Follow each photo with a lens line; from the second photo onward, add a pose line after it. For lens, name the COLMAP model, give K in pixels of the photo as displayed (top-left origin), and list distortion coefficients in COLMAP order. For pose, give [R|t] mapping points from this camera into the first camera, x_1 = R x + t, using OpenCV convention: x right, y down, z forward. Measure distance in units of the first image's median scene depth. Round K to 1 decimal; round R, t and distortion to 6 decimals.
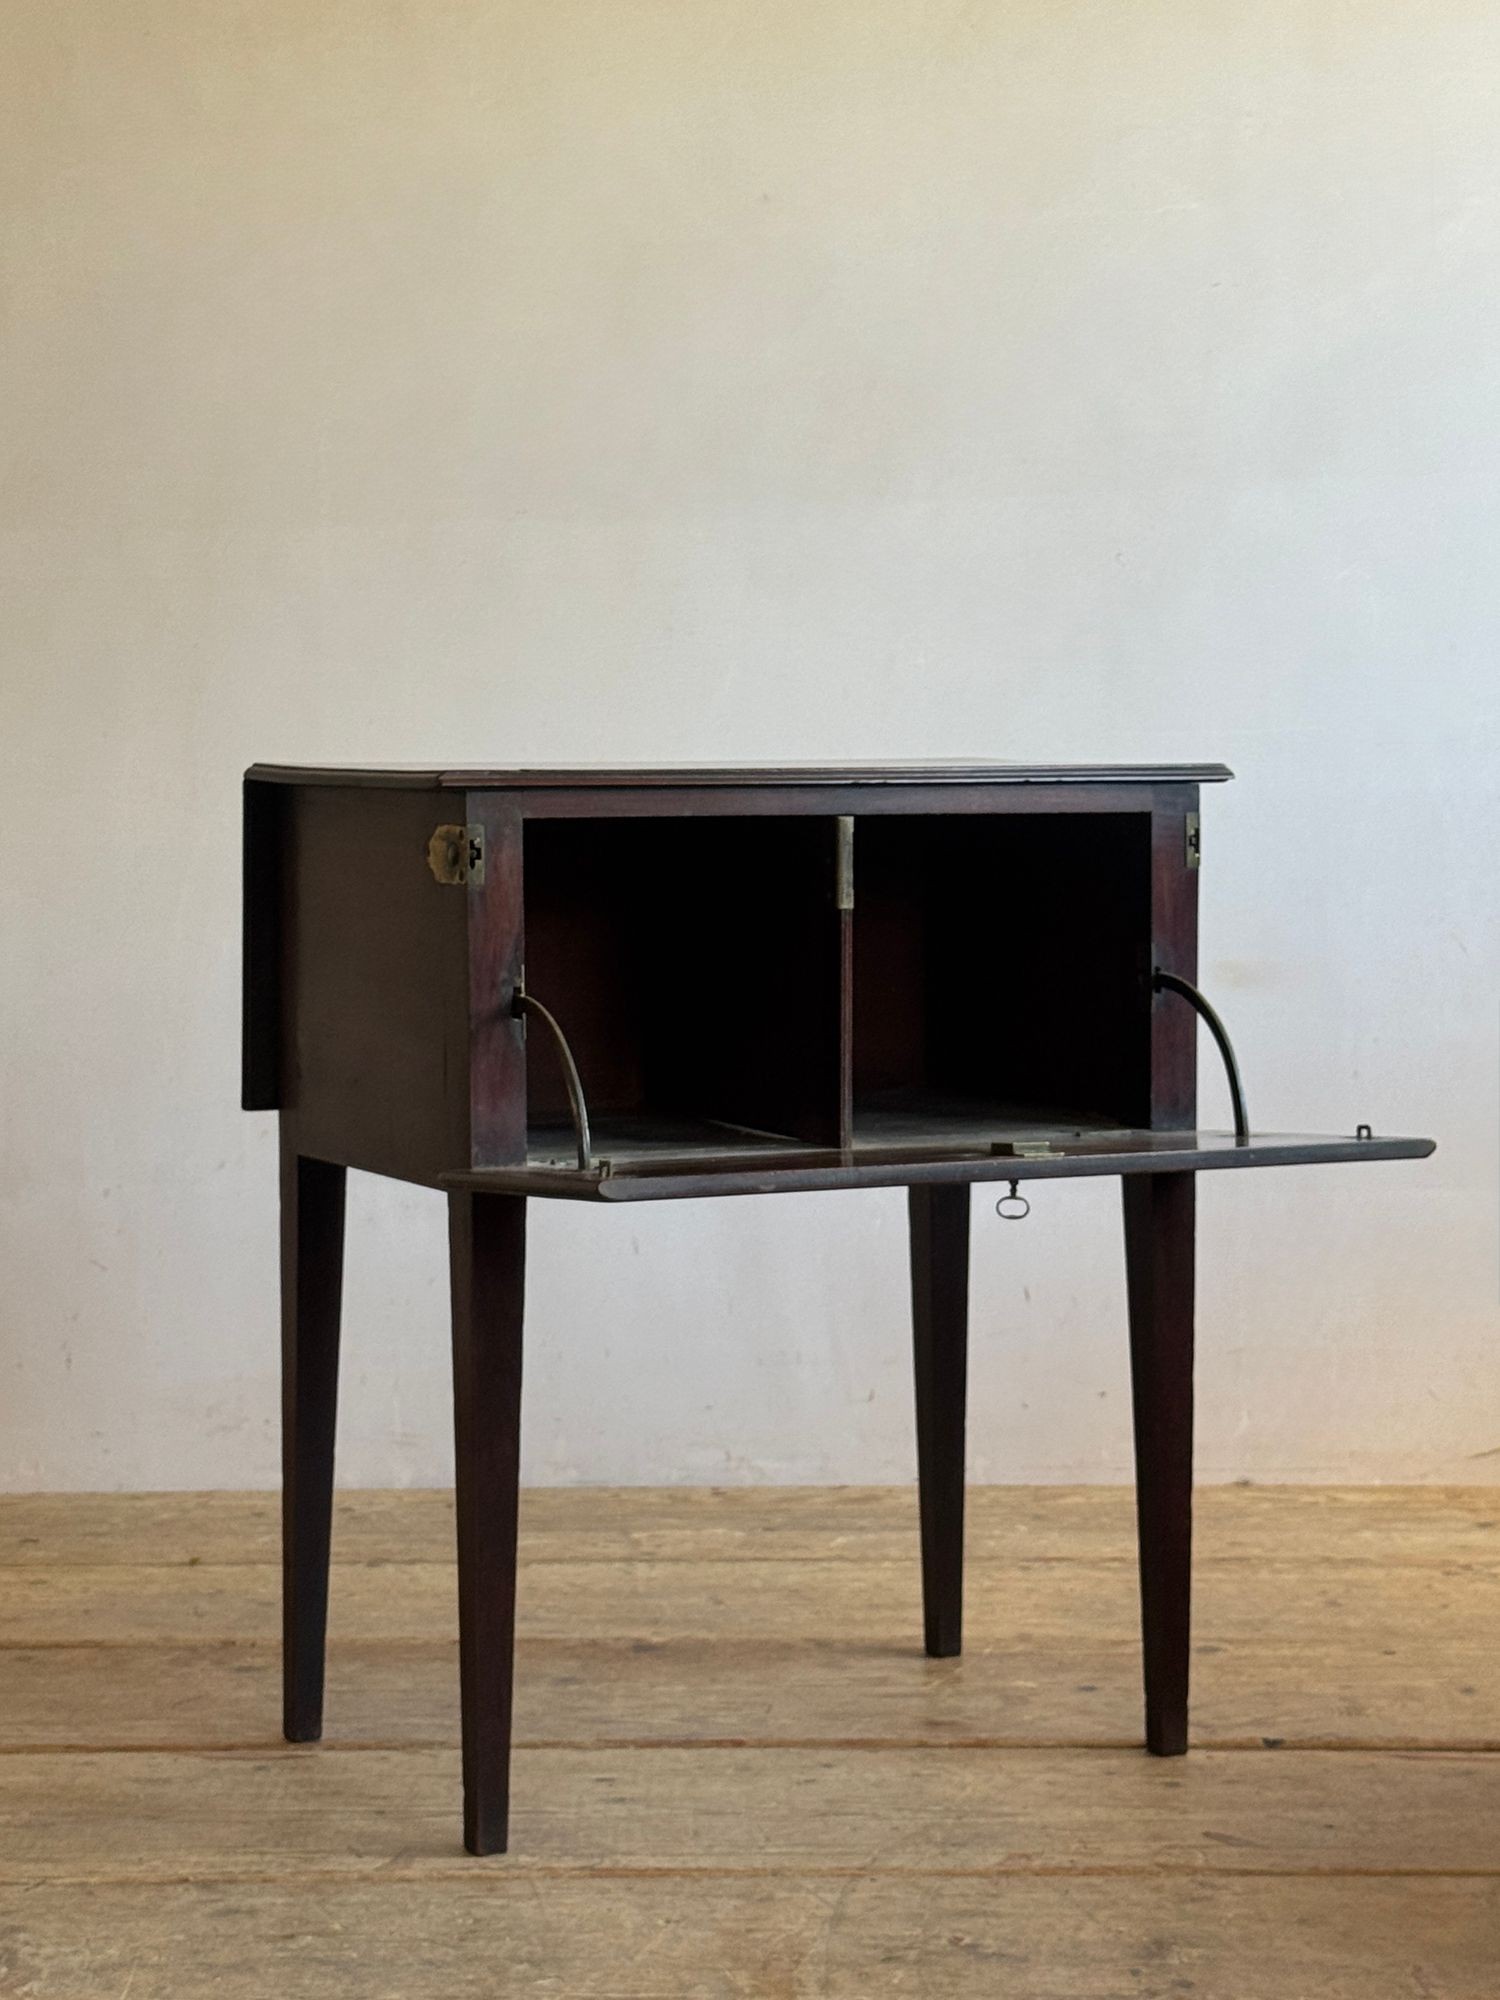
lens RADIAL K [[3937.1, 0, 750.0], [0, 3937.1, 1000.0], [0, 0, 1]] dist [0.172878, -0.202667]
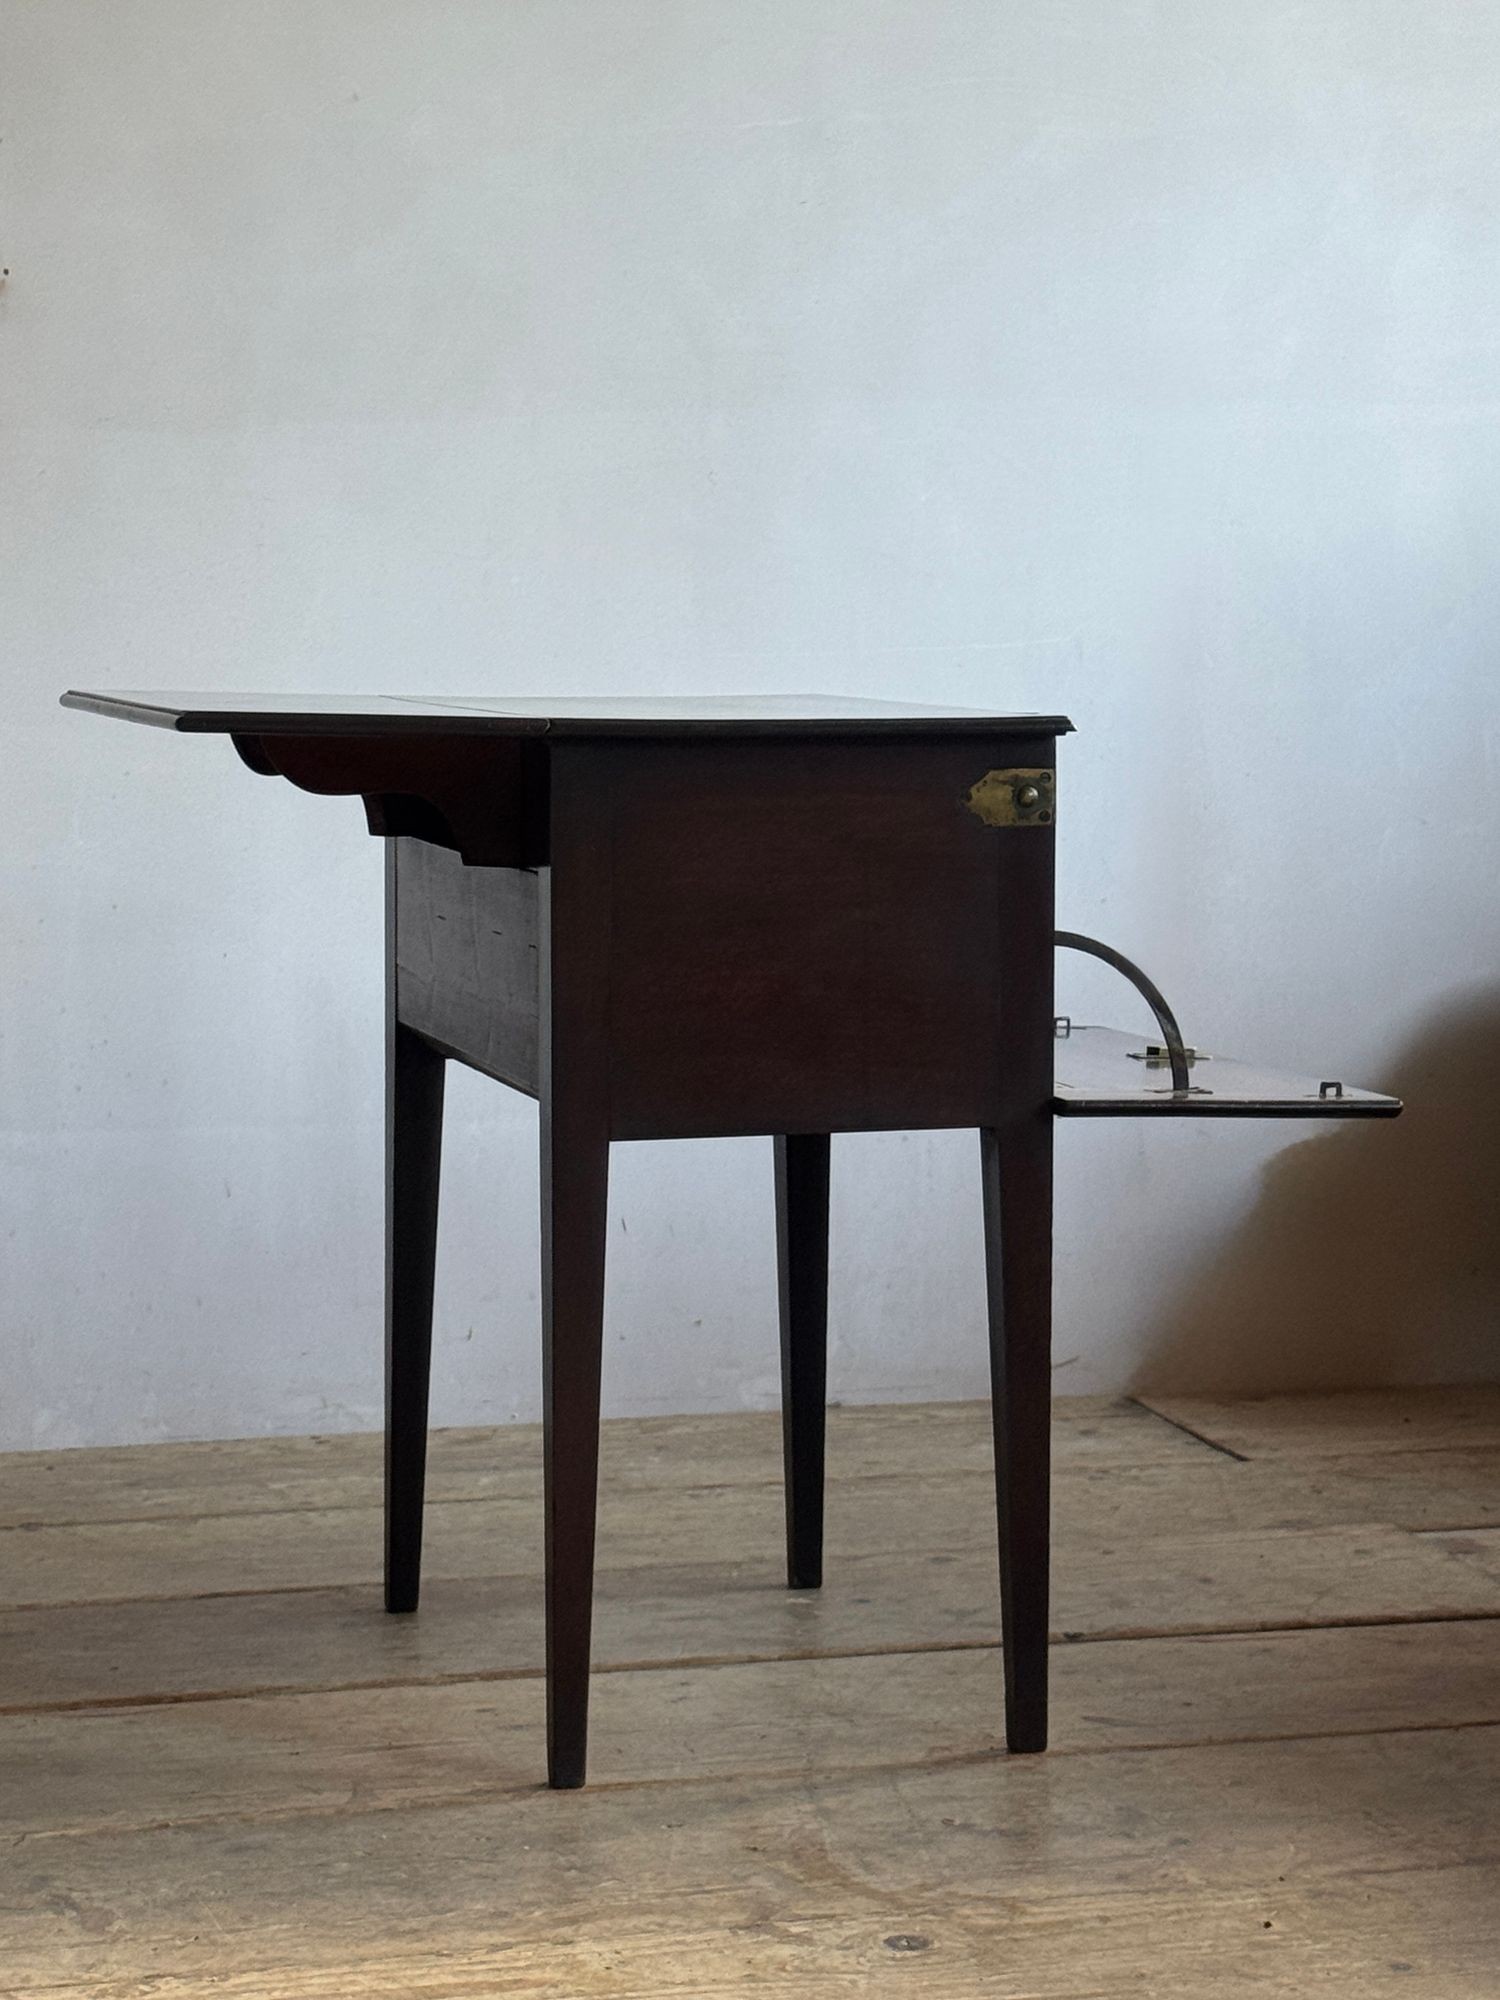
lens RADIAL K [[4545.2, 0, 750.0], [0, 4545.2, 1000.0], [0, 0, 1]] dist [0.125476, 0.212420]
pose [[0.961259, -0.020691, 0.274868, -0.281927], [0.013938, 0.999552, 0.026498, -0.016203], [-0.275293, -0.021641, 0.961117, -0.141797]]
